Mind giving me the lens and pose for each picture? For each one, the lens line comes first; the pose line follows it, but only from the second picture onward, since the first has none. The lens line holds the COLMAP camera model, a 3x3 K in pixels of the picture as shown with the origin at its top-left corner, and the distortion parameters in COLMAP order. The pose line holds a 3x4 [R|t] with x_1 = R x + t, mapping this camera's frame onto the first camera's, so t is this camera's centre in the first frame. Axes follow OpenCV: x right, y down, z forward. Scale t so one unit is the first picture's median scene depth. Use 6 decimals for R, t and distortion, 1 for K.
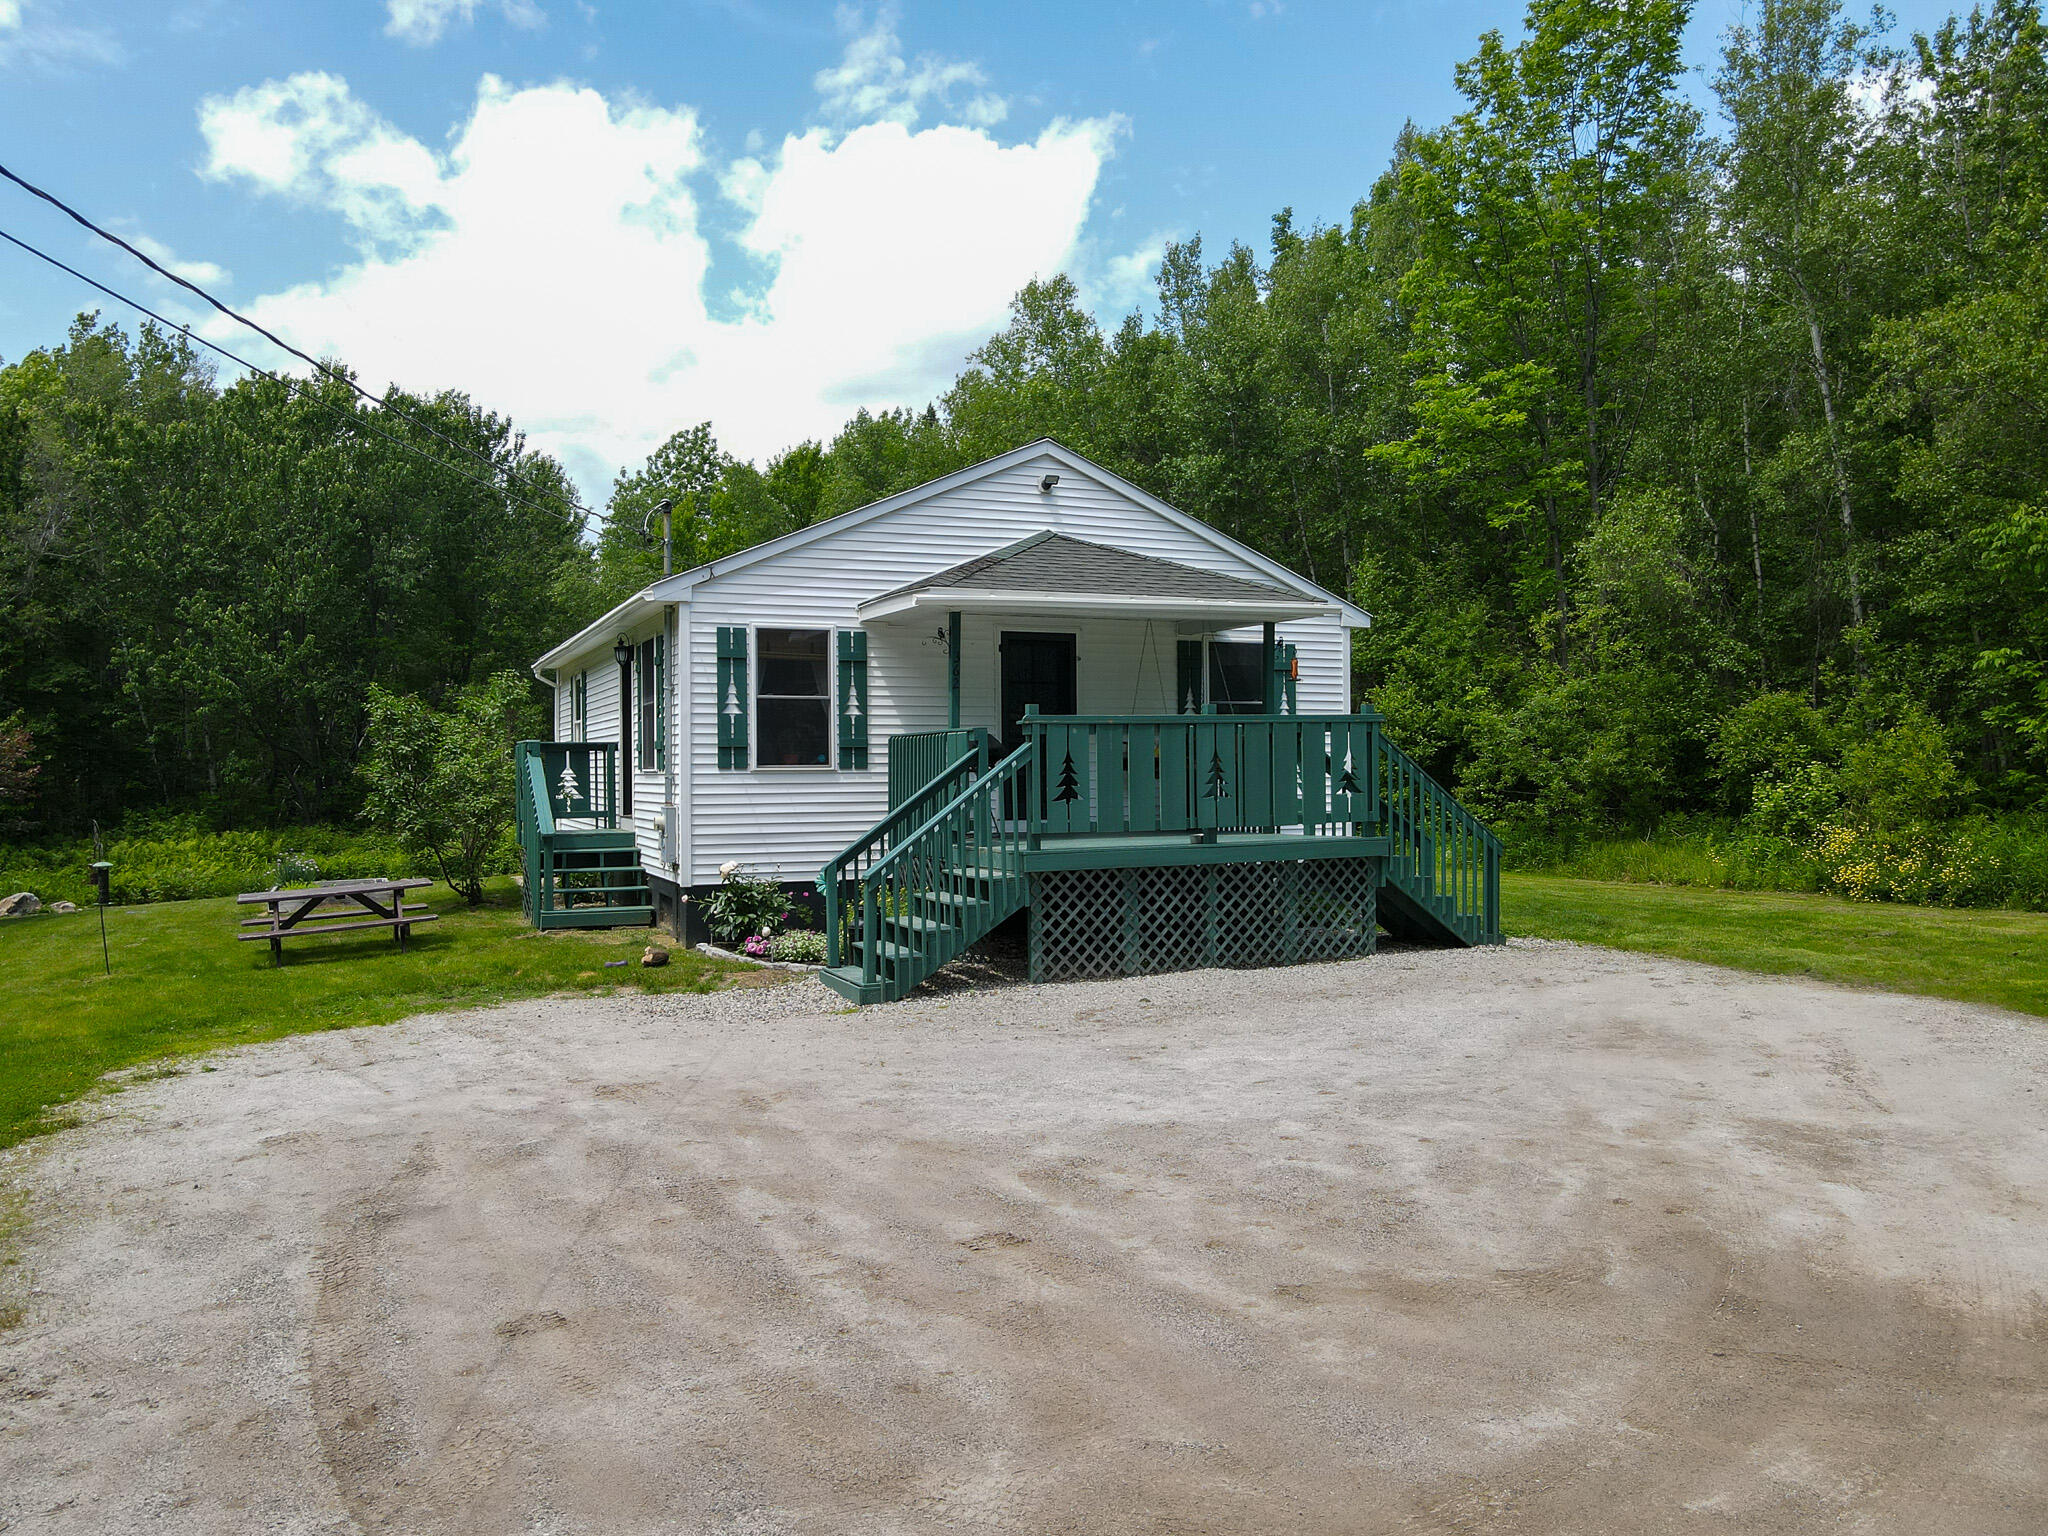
lens RADIAL K [[1508.8, 0, 1012.0], [0, 1508.8, 752.7], [0, 0, 1]] dist [0.004232, 0.007129]
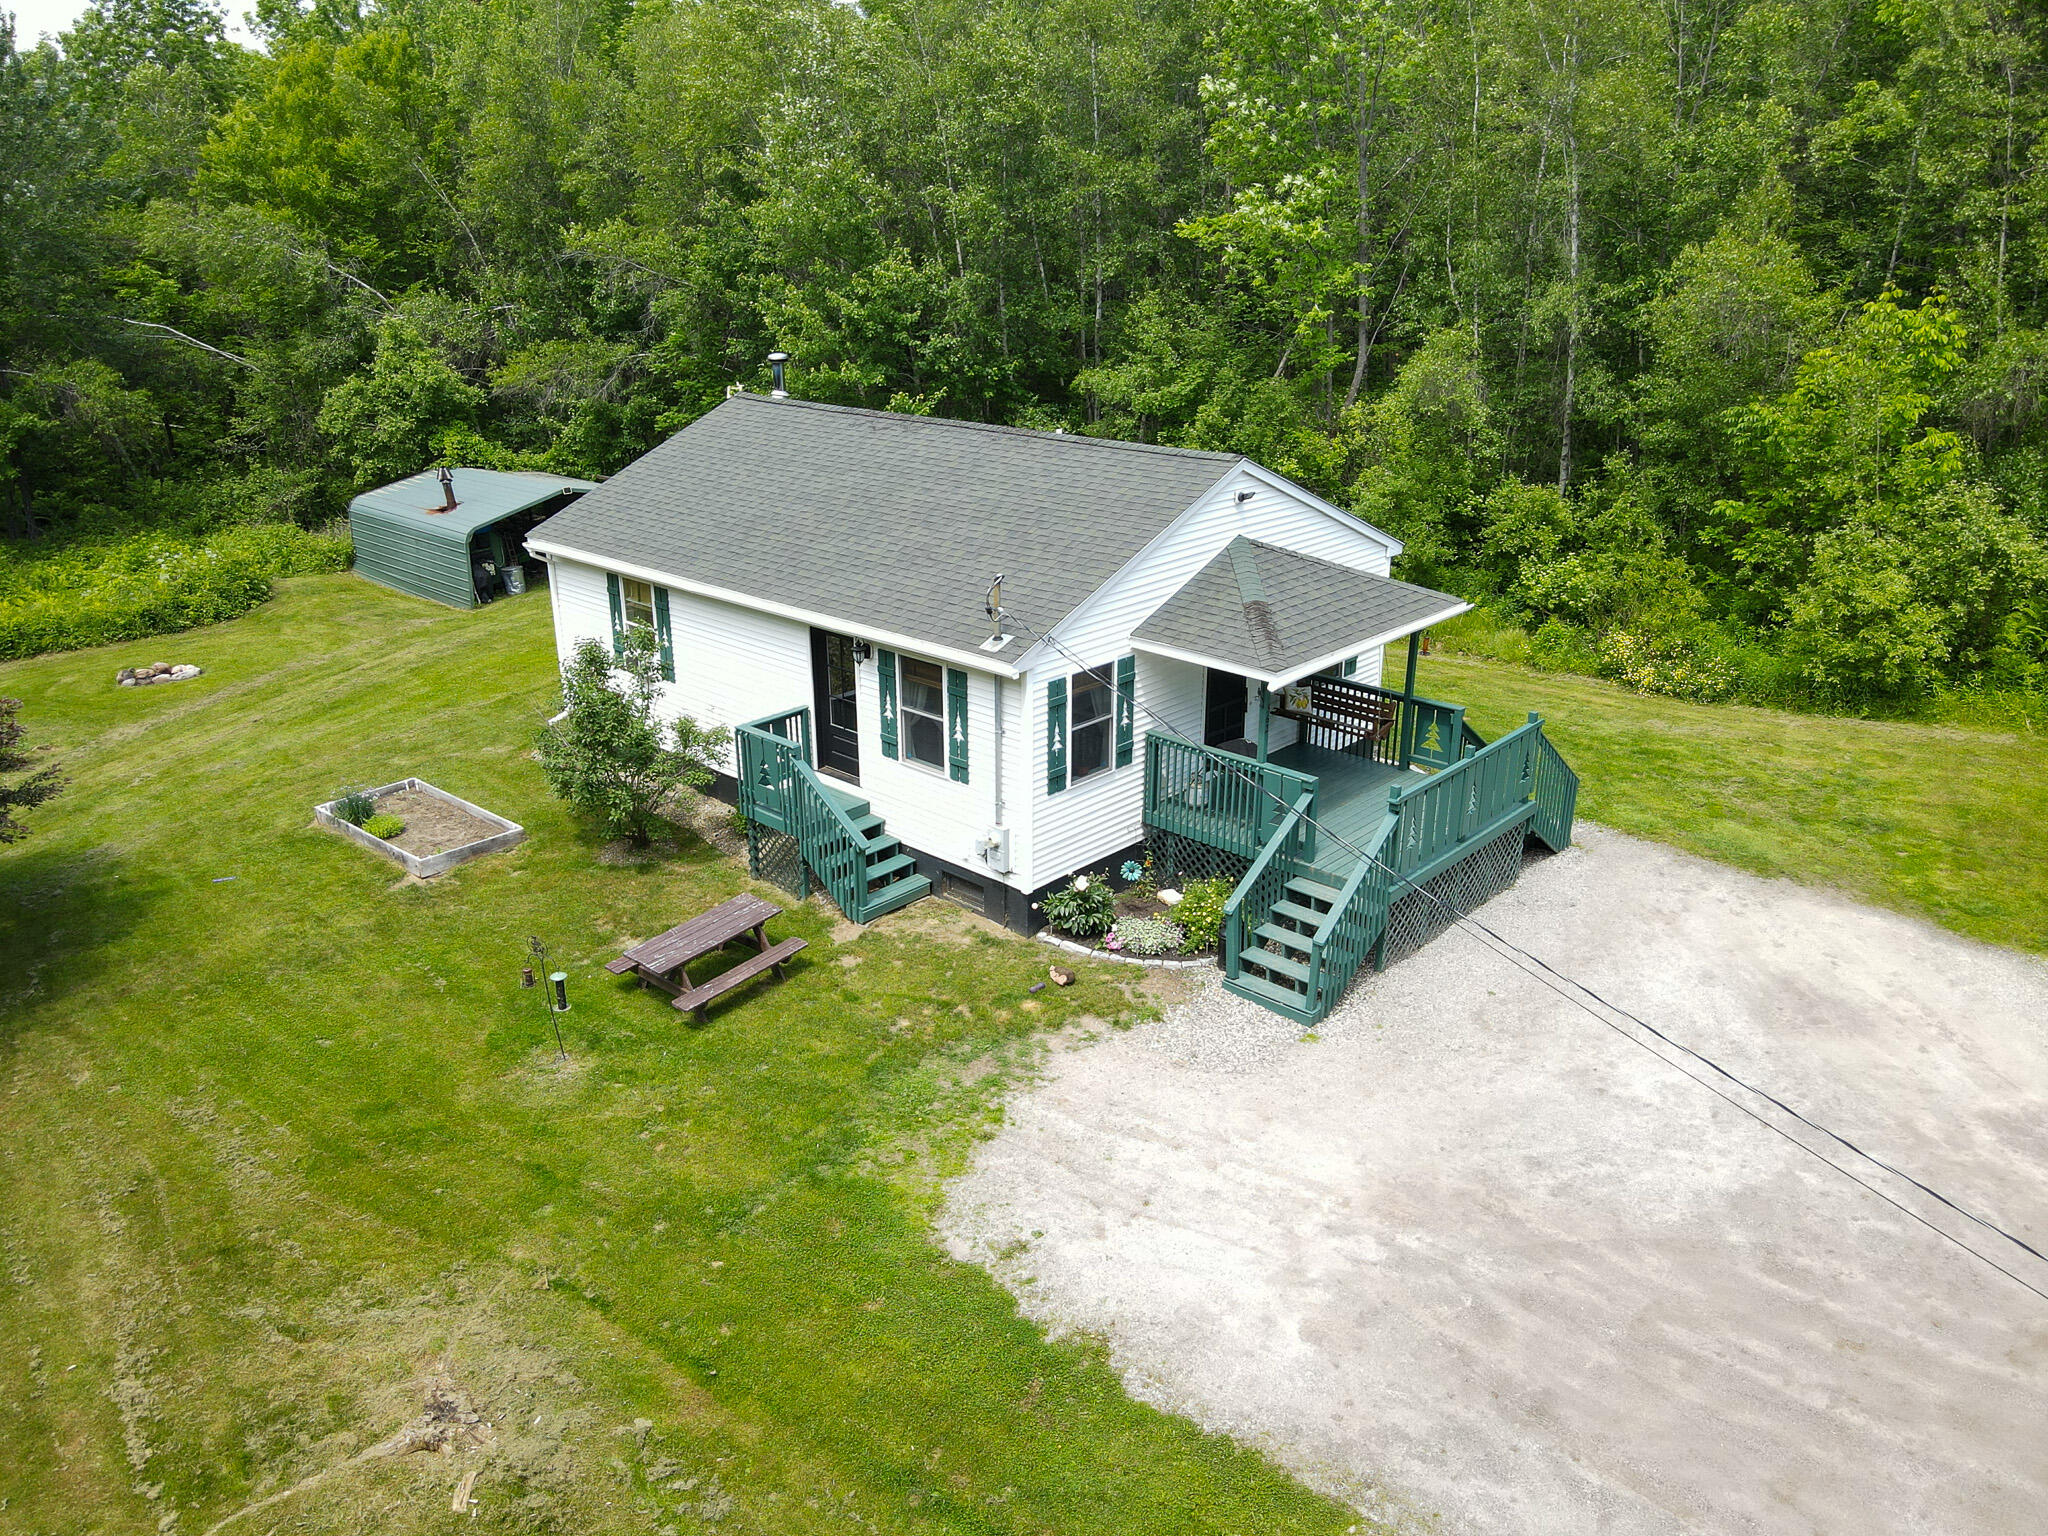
lens RADIAL K [[1508.8, 0, 1017.1], [0, 1508.8, 761.6], [0, 0, 1]] dist [0.004232, 0.007129]
pose [[0.916149, -0.135423, 0.377267, -0.637437], [-0.006843, 0.935778, 0.352524, -0.417726], [-0.400778, -0.325546, 0.856386, -0.000638]]
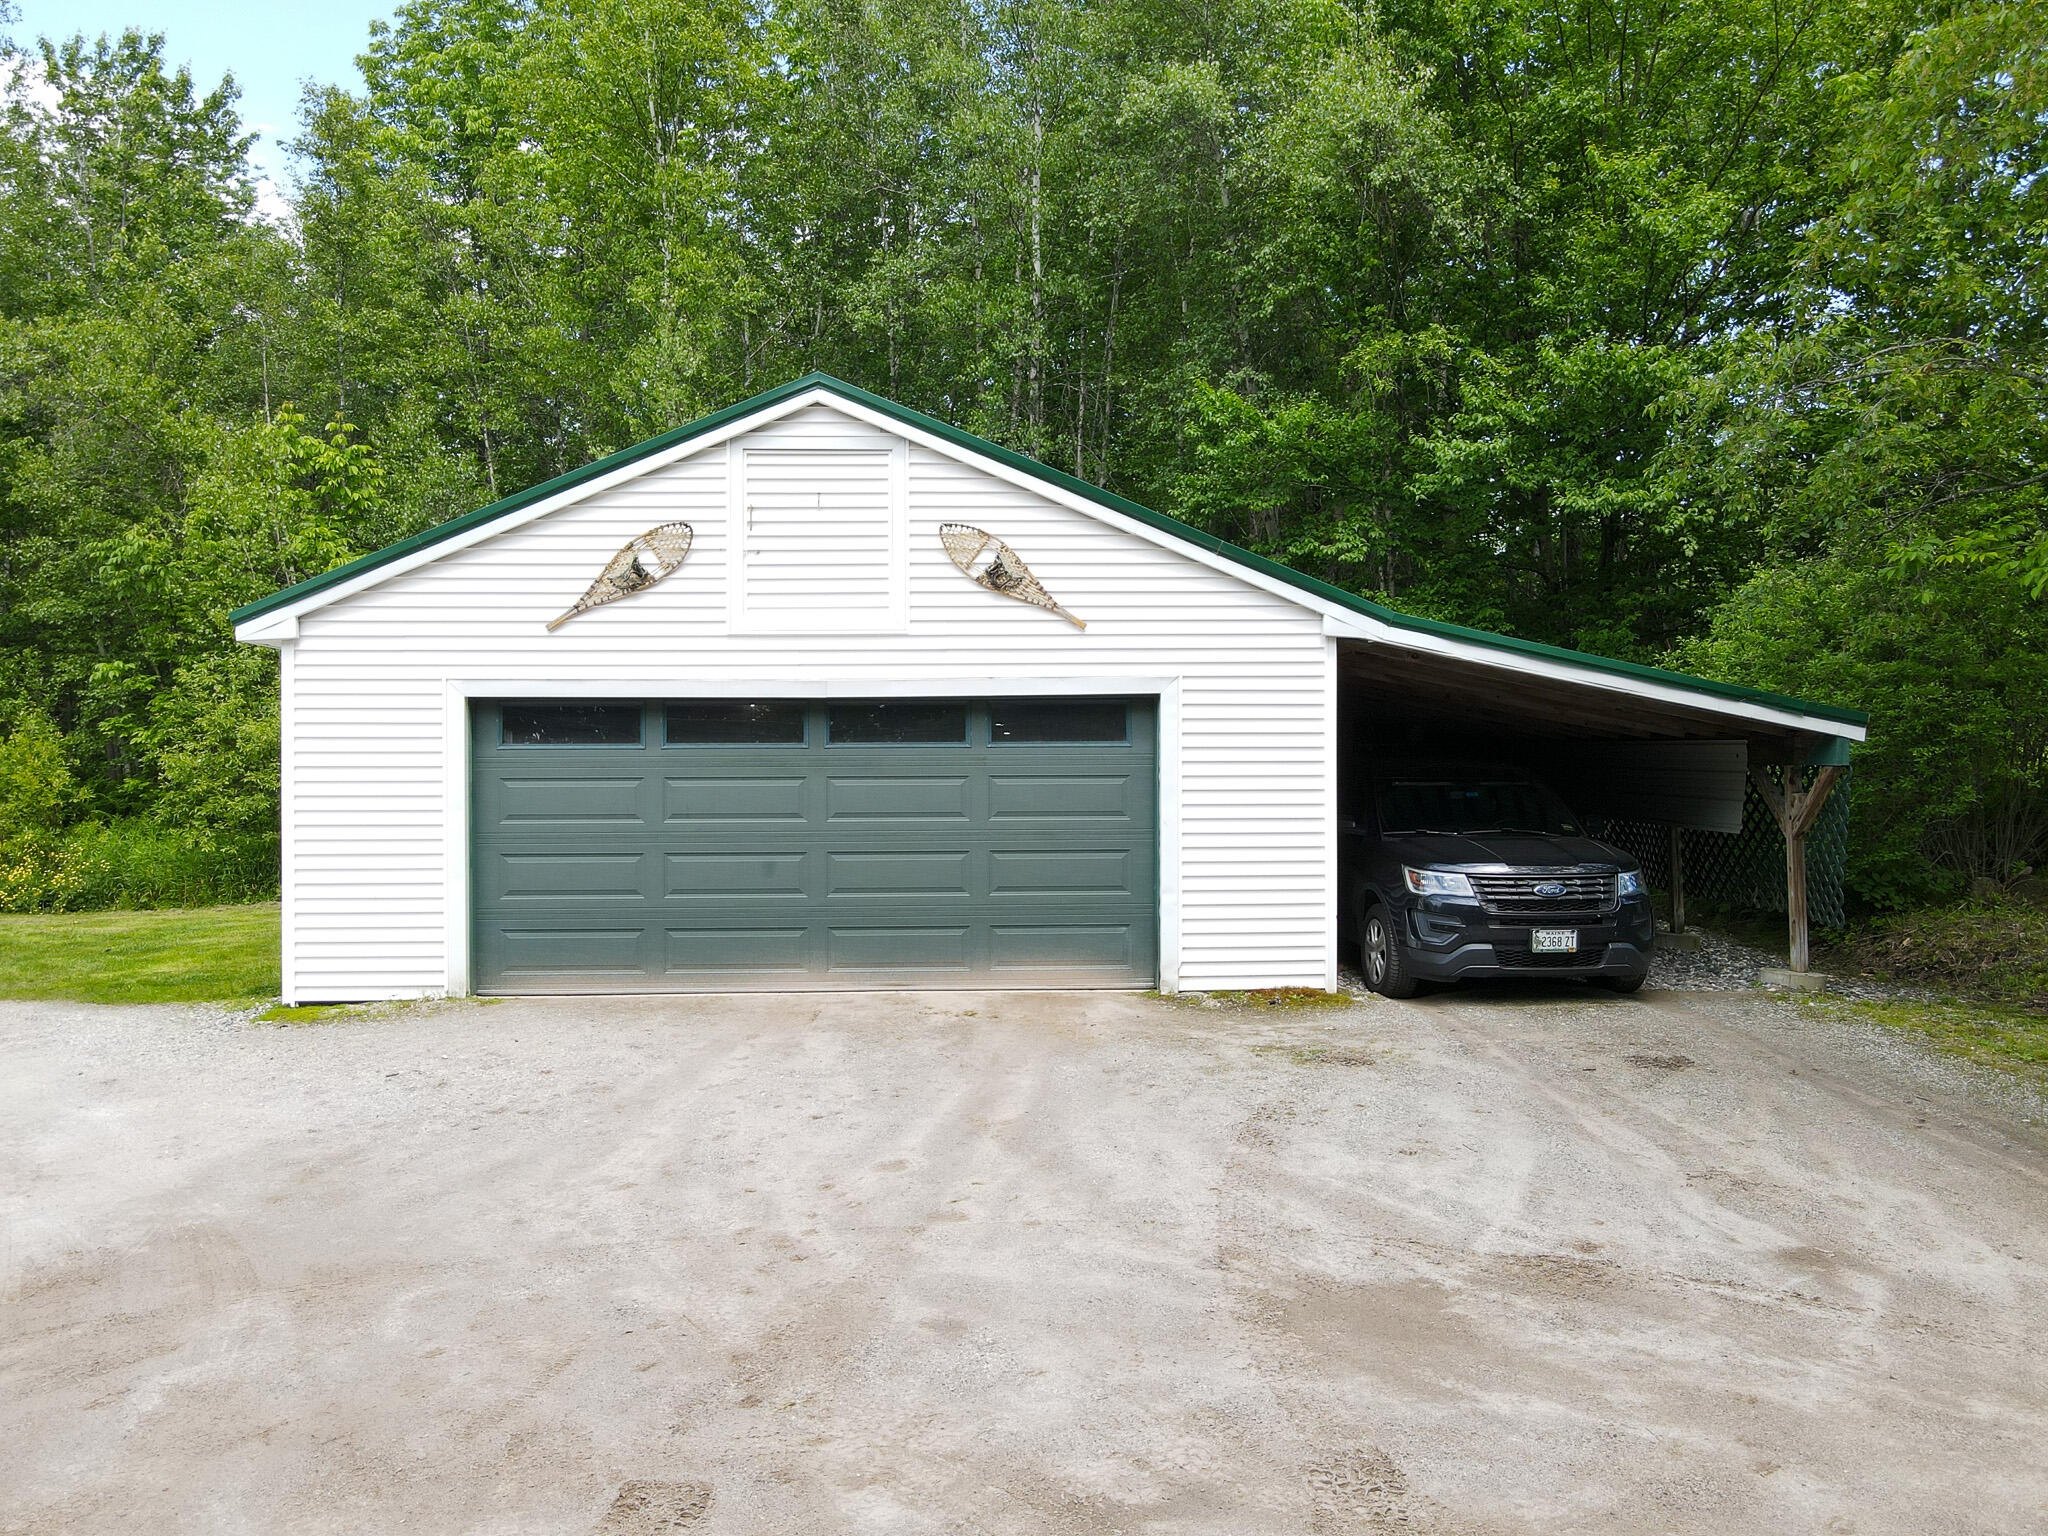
lens RADIAL K [[1508.8, 0, 1014.9], [0, 1508.8, 764.4], [0, 0, 1]] dist [0.004232, 0.007129]
pose [[0.458834, 0.006019, 0.888501, 0.016836], [-0.005955, 0.999975, -0.003698, 0.003812], [-0.888502, -0.003594, 0.458859, -0.036471]]
